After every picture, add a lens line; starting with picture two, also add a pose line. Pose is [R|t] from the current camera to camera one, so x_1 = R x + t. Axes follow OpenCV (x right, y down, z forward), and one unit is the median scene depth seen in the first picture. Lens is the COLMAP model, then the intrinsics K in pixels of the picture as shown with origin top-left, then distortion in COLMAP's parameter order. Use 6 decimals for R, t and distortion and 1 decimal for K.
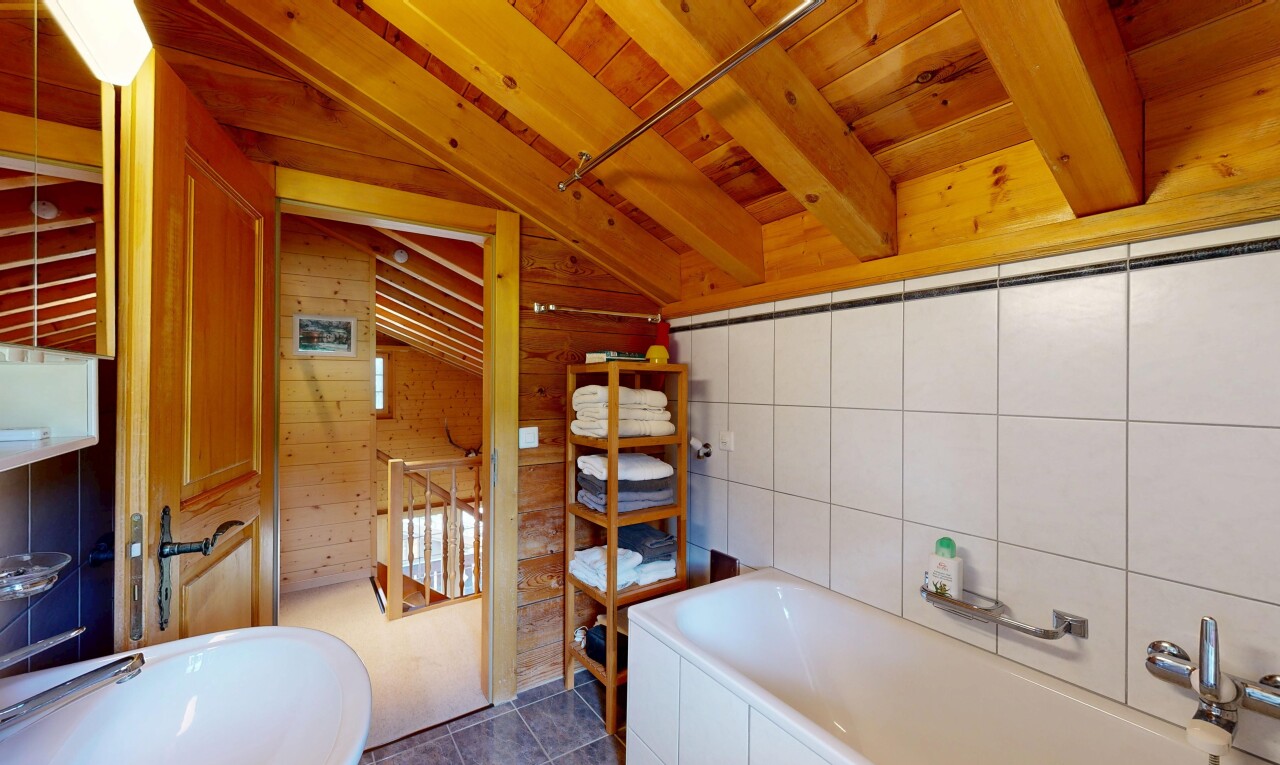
lens RADIAL K [[499.0, 0, 641.6], [0, 499.0, 392.1], [0, 0, 1]] dist [0.001678, 0.000236]
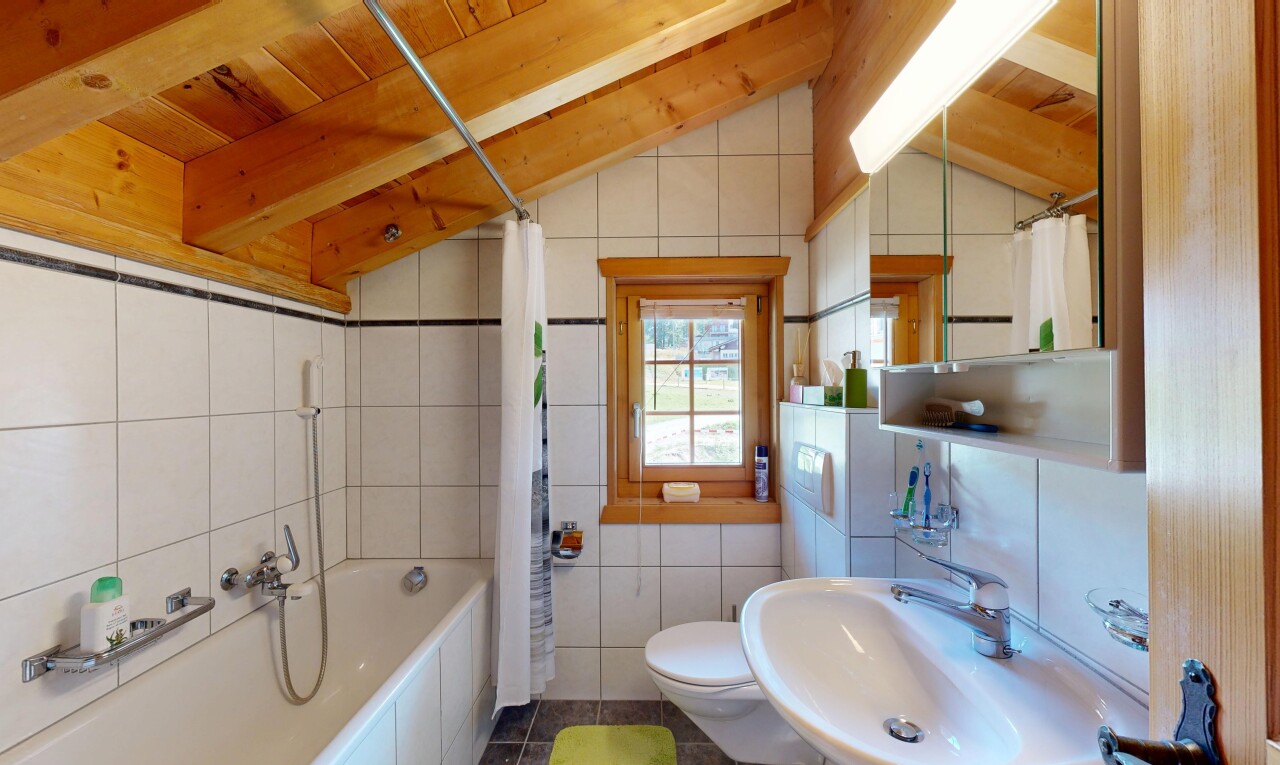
lens RADIAL K [[499.0, 0, 637.8], [0, 499.0, 386.2], [0, 0, 1]] dist [0.001678, 0.000236]
pose [[-0.813683, -0.008528, 0.581246, -0.561663], [-0.005646, 0.999961, 0.006767, -0.030400], [-0.581281, 0.002224, -0.813700, 1.149079]]
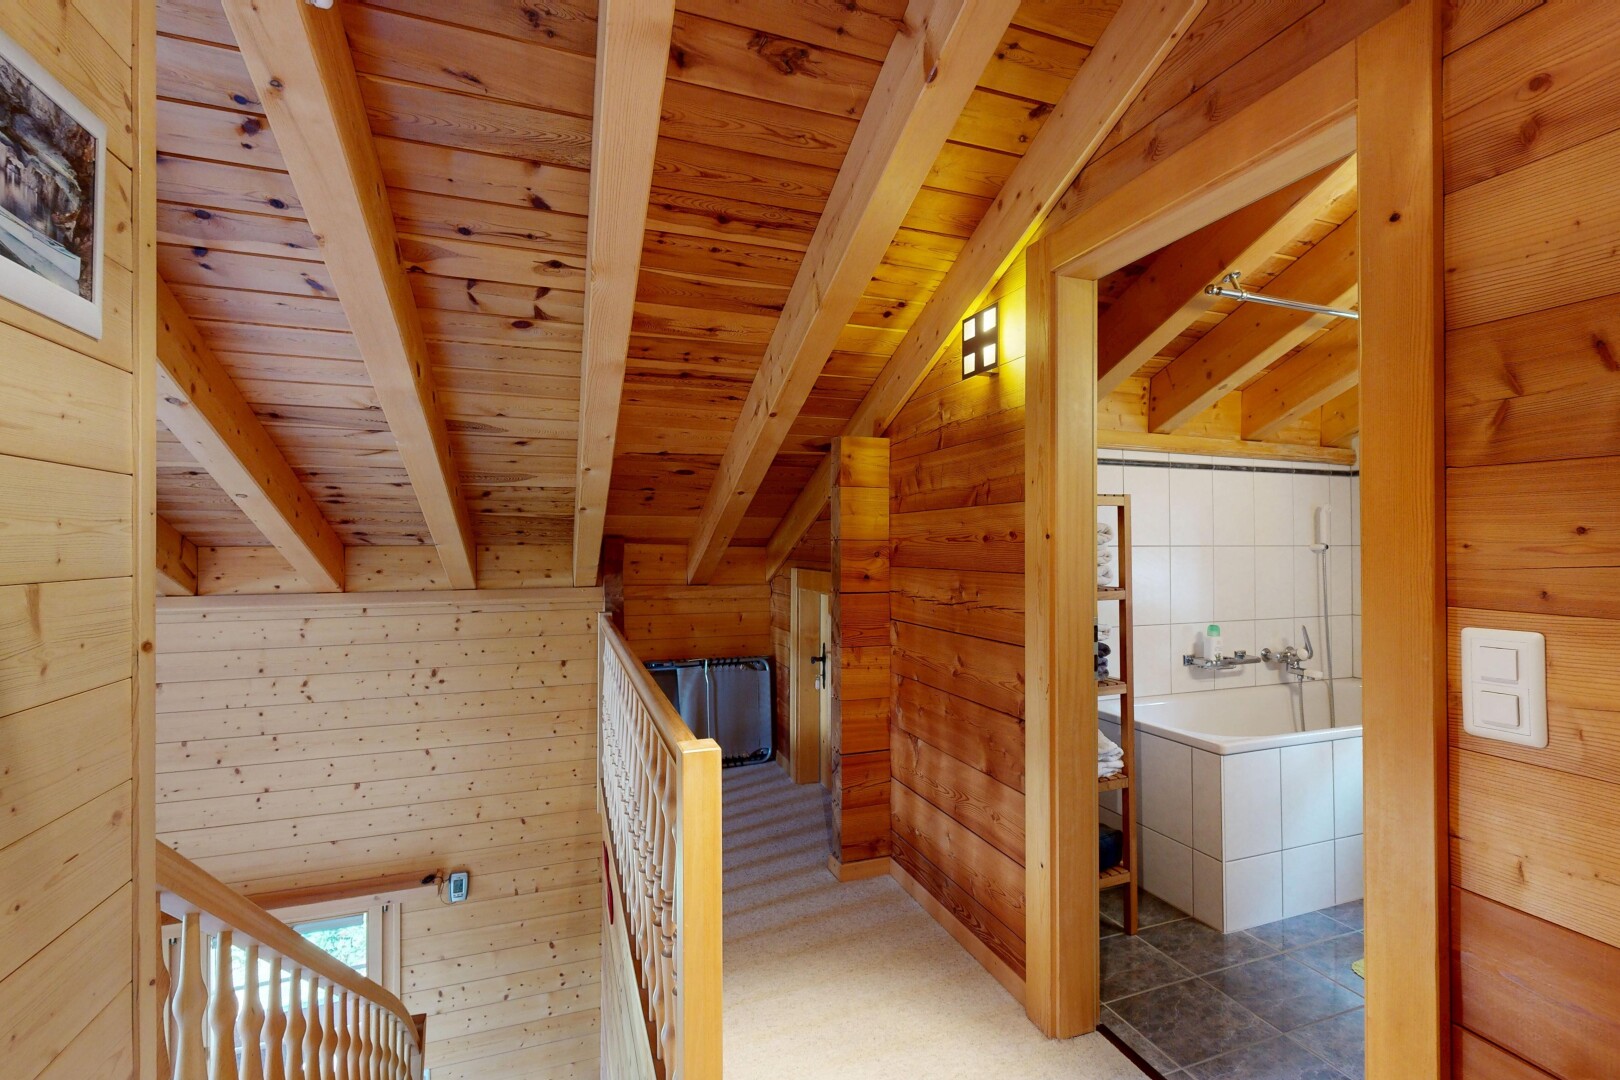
lens RADIAL K [[705.7, 0, 809.3], [0, 705.7, 537.3], [0, 0, 1]] dist [-0.002902, -0.000134]
pose [[0.248604, -0.002157, 0.968603, -1.835206], [0.003553, 0.999993, 0.001315, 0.008188], [-0.968599, 0.003115, 0.248609, 1.663374]]
